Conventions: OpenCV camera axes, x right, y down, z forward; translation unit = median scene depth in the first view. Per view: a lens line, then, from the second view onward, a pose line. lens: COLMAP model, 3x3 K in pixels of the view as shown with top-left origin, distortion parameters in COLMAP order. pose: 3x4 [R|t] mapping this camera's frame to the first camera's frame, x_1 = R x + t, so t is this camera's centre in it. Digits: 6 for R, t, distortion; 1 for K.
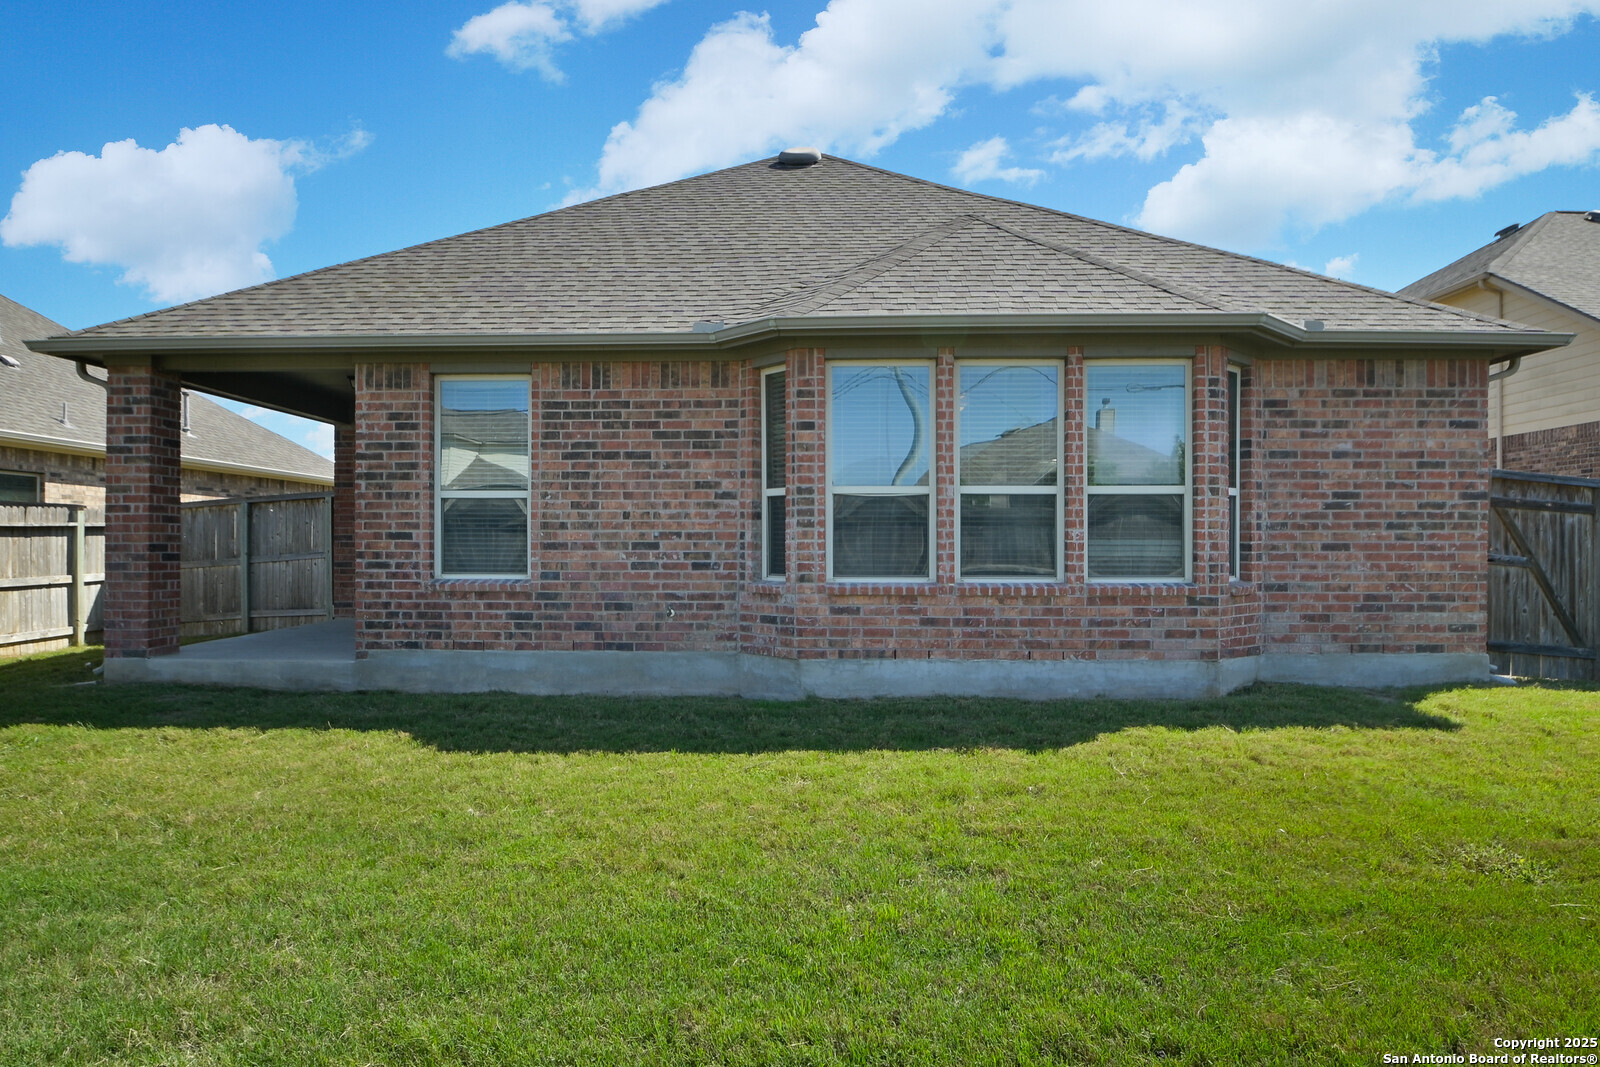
lens RADIAL K [[926.3, 0, 800.0], [0, 926.3, 533.5], [0, 0, 1]] dist [-0.023884, 0.004275]
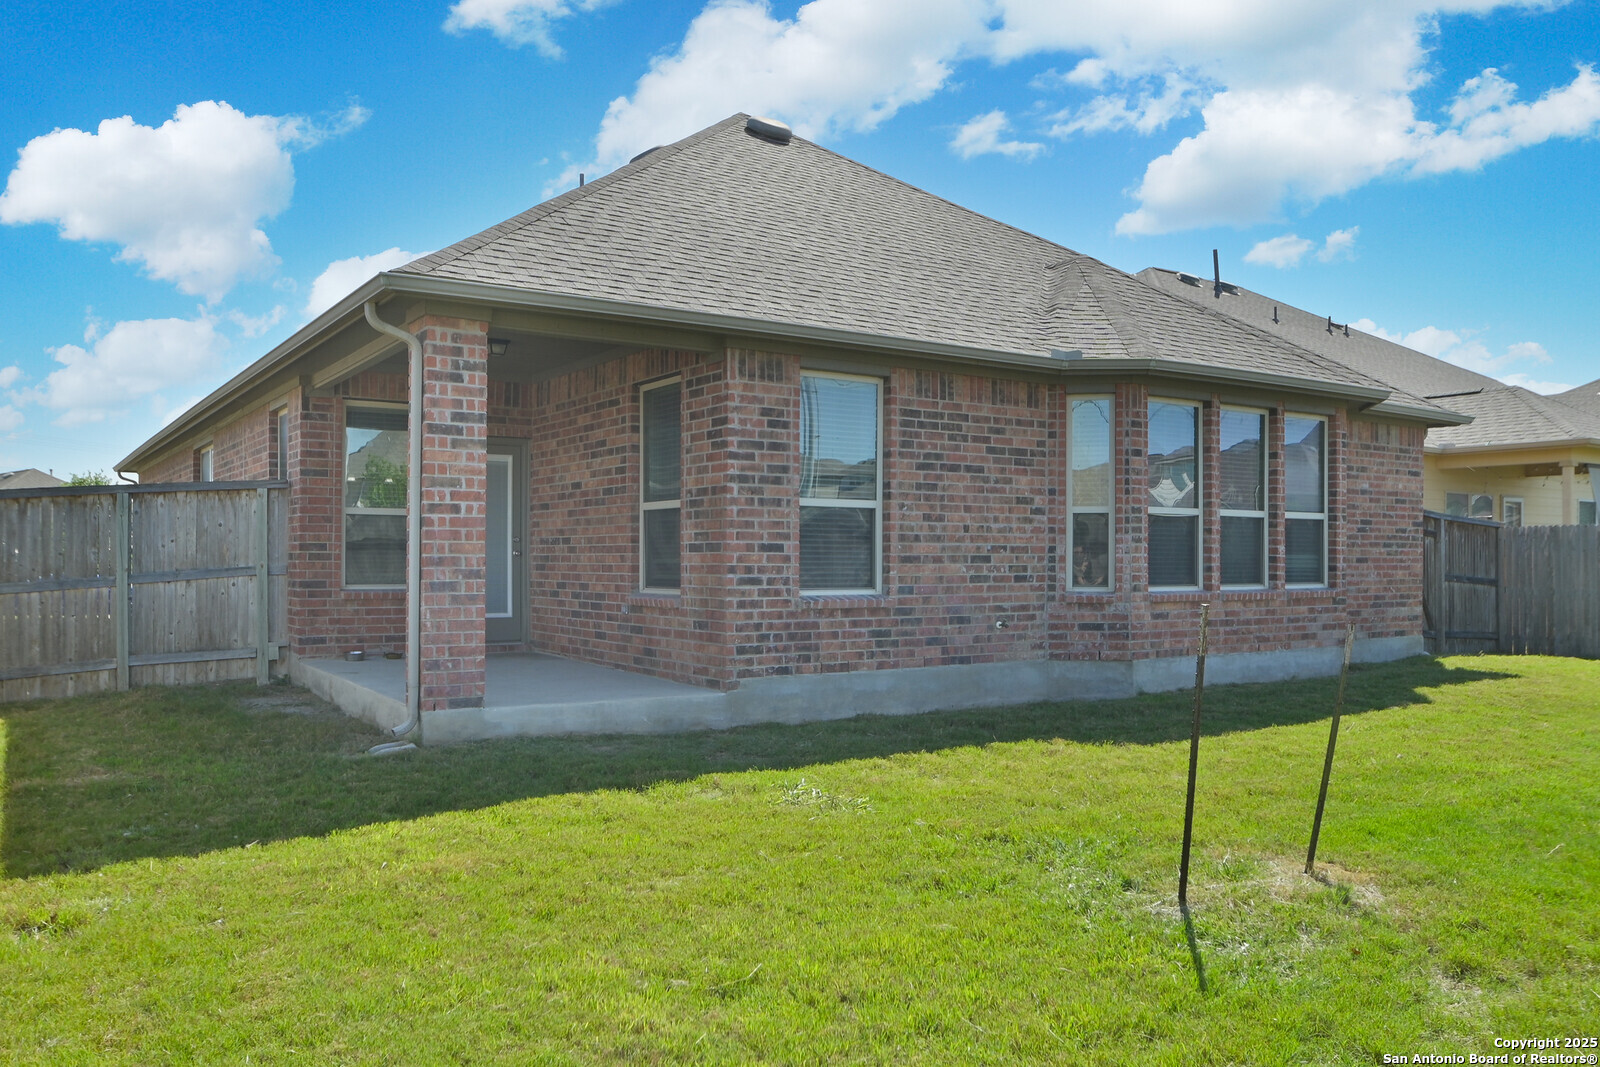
lens RADIAL K [[1217.4, 0, 800.0], [0, 1217.4, 533.5], [0, 0, 1]] dist [-0.044141, 0.003573]
pose [[0.815604, 0.012906, 0.578466, -1.092475], [-0.008873, 0.999913, -0.009798, 0.000105], [-0.578542, 0.002859, 0.815648, 0.032215]]
